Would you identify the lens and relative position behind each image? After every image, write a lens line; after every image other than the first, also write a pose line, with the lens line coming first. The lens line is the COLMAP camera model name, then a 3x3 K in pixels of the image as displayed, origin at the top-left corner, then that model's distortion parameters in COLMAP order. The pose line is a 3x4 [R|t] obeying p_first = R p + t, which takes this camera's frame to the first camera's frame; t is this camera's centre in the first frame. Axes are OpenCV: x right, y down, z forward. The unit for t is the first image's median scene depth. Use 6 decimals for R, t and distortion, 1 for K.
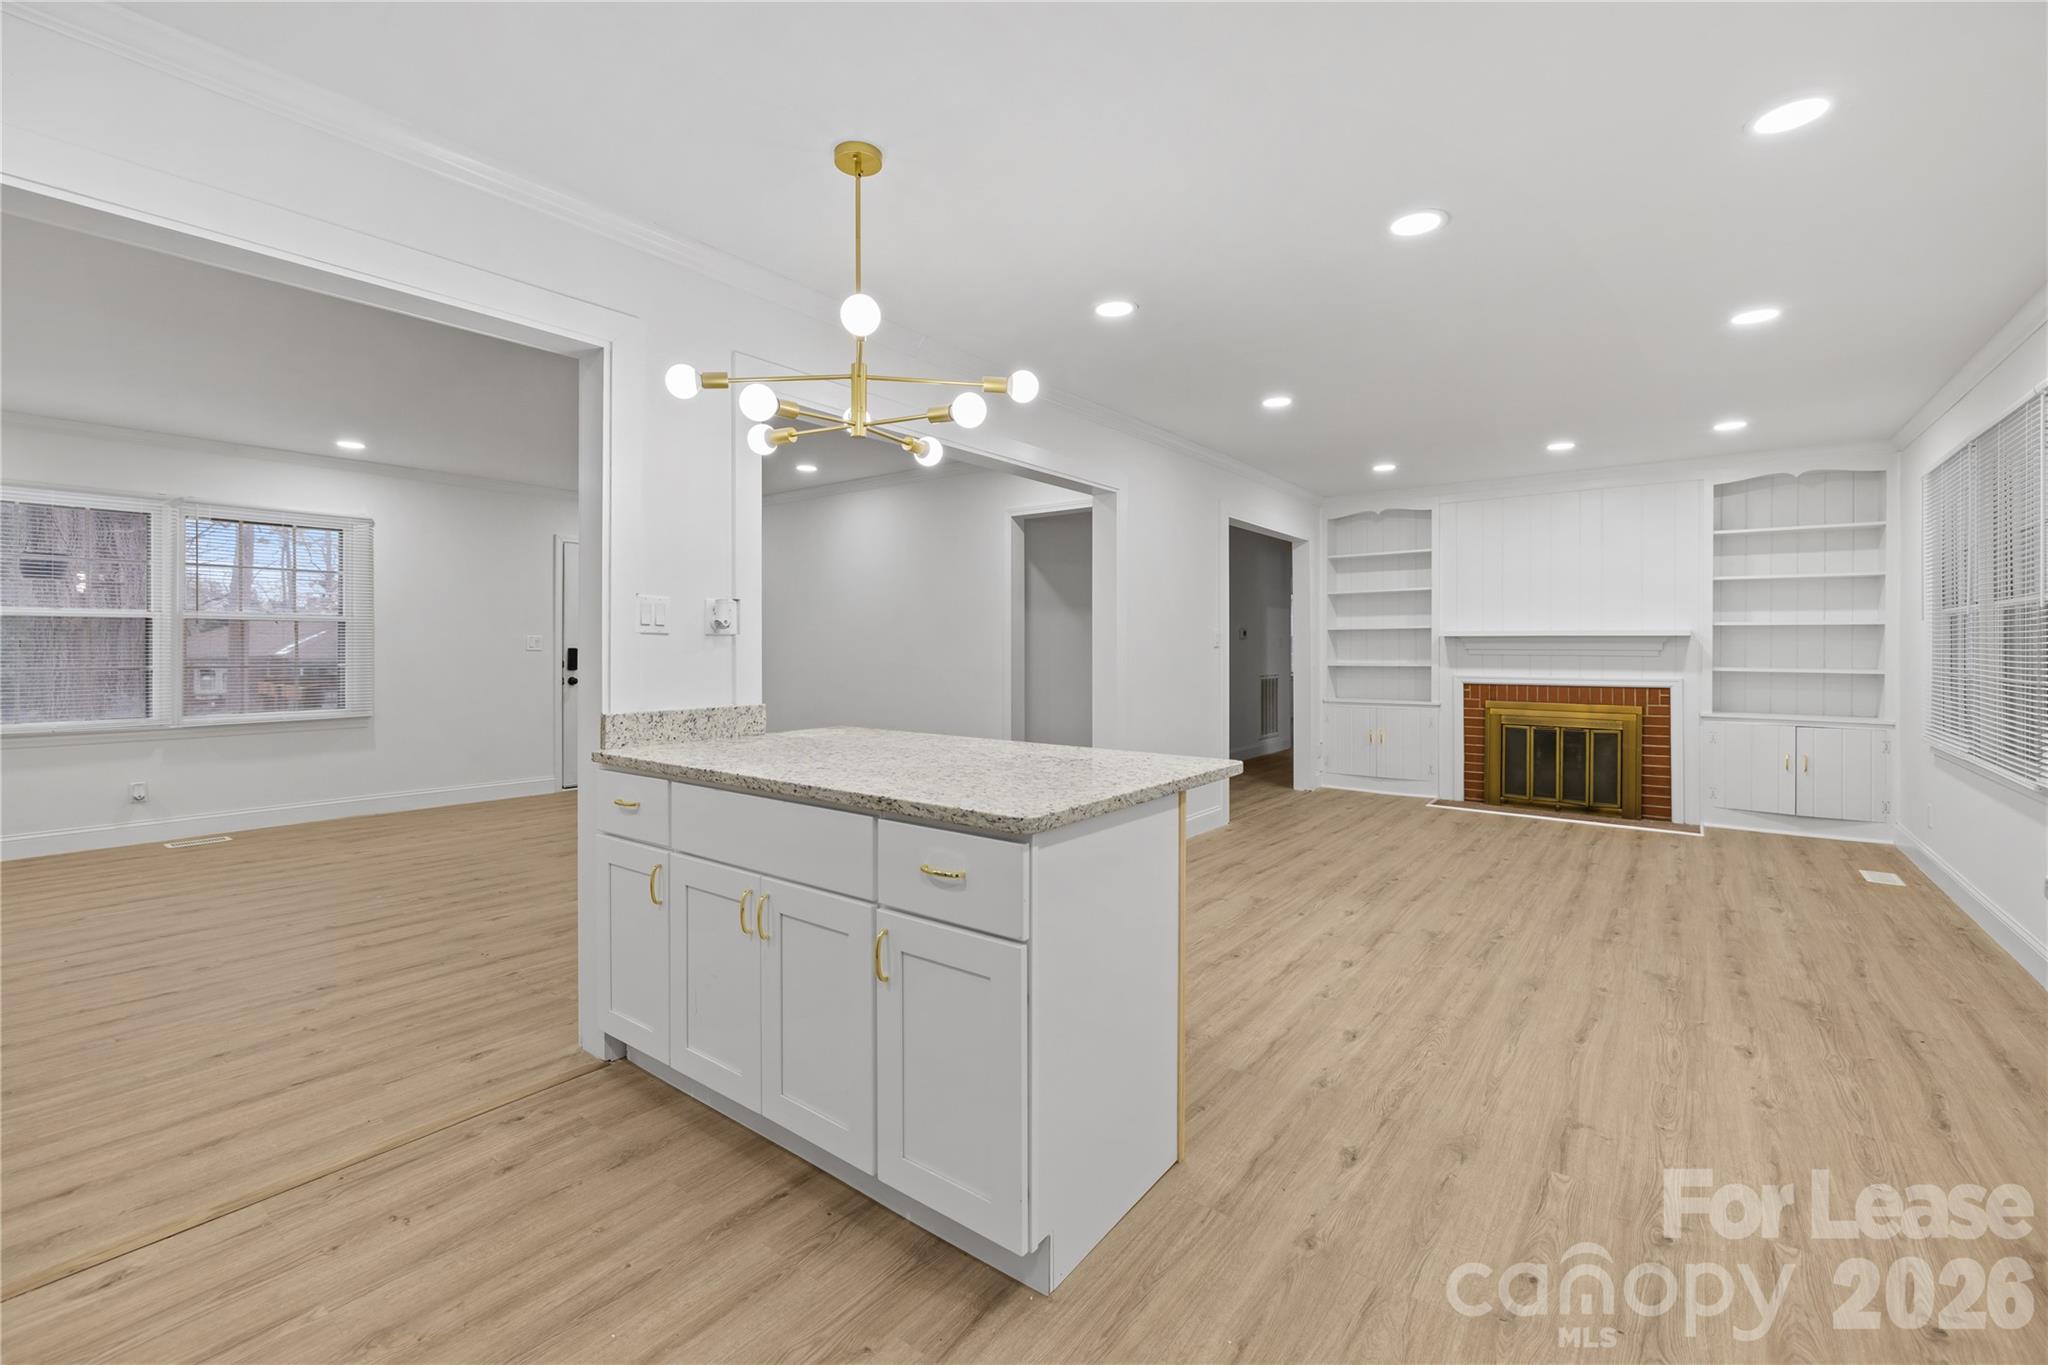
lens RADIAL K [[866.5, 0, 1014.3], [0, 866.5, 650.1], [0, 0, 1]] dist [-0.001654, -0.000611]
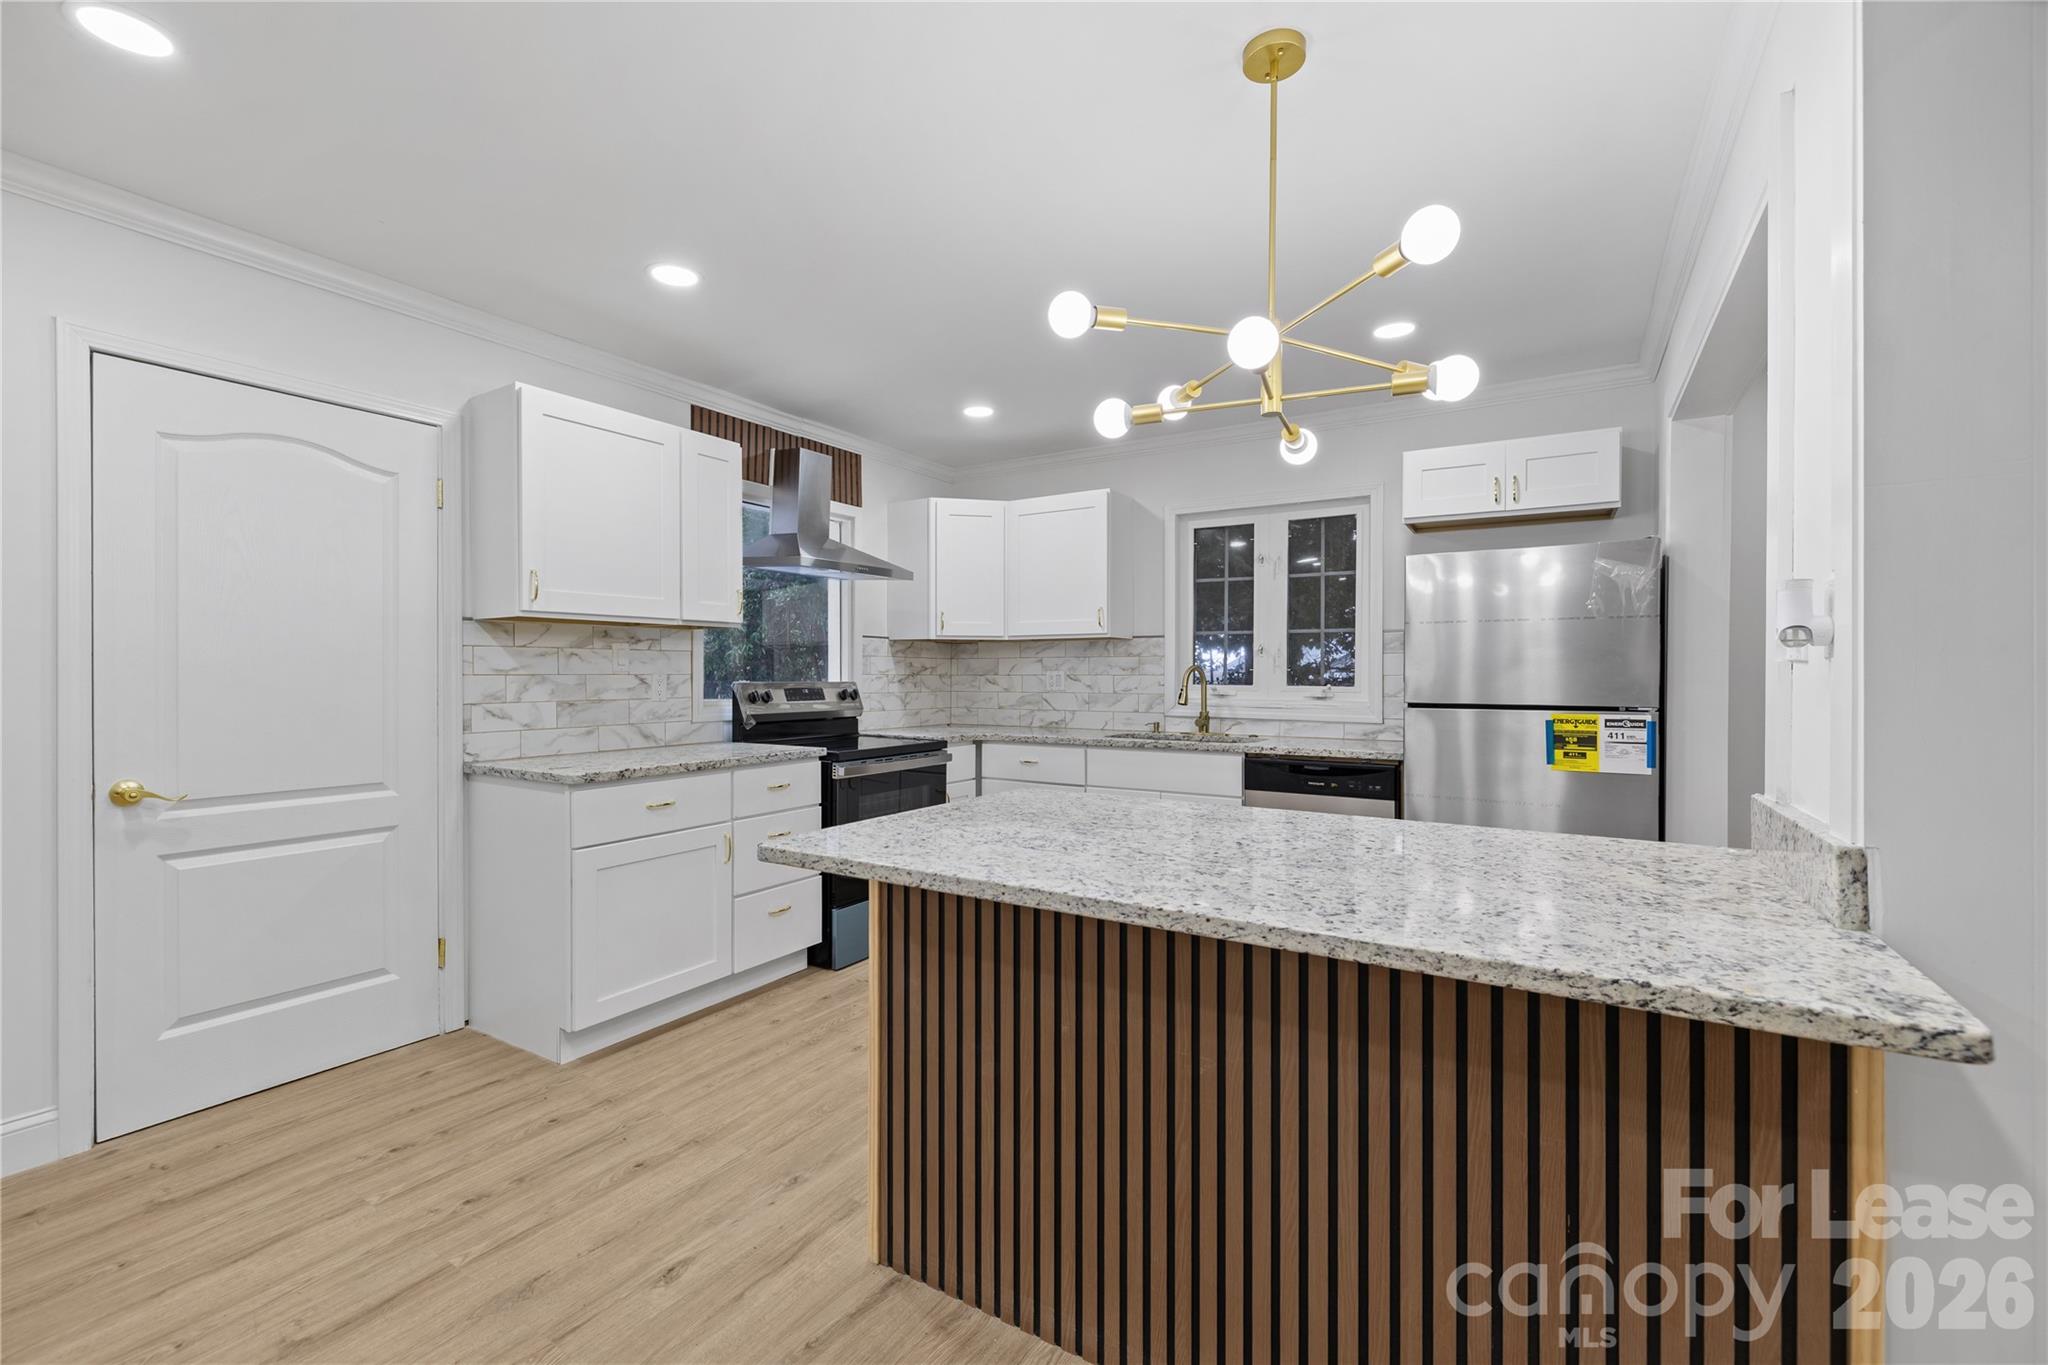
lens RADIAL K [[866.5, 0, 1020.1], [0, 866.5, 681.8], [0, 0, 1]] dist [-0.001654, -0.000611]
pose [[-0.994605, -0.003313, -0.103679, 0.049908], [-0.004891, 0.999876, 0.014970, -0.006185], [0.103617, 0.015397, -0.994498, 0.694796]]
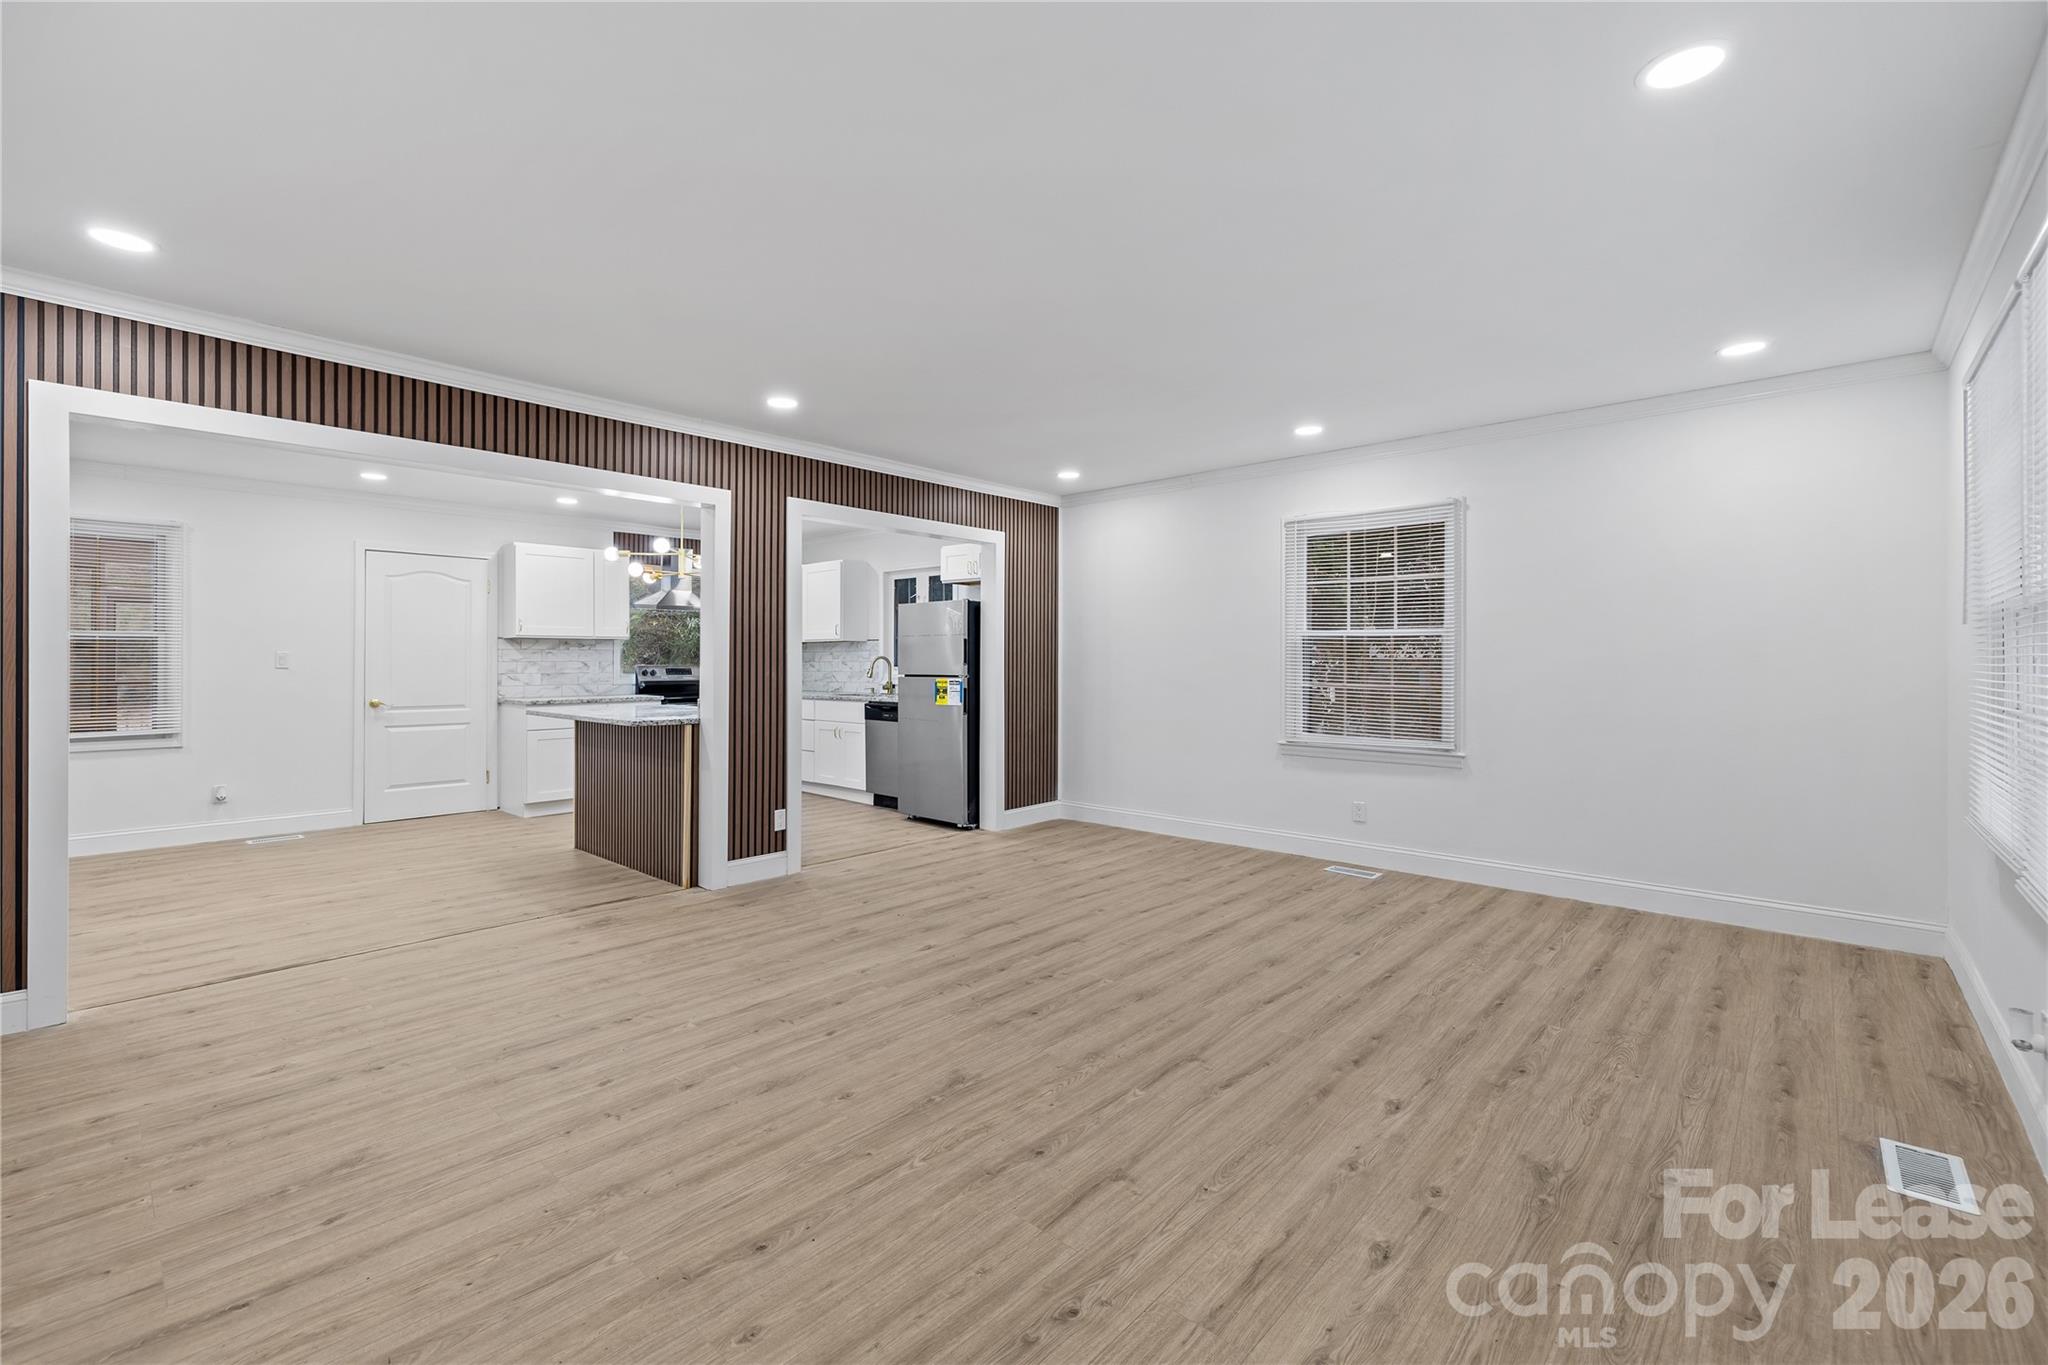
lens RADIAL K [[866.5, 0, 1031.8], [0, 866.5, 659.0], [0, 0, 1]] dist [-0.001654, -0.000611]
pose [[-0.997458, -0.002418, 0.071216, -0.537331], [-0.002267, 0.999995, 0.002204, -0.009365], [-0.071221, 0.002037, -0.997458, 1.344351]]
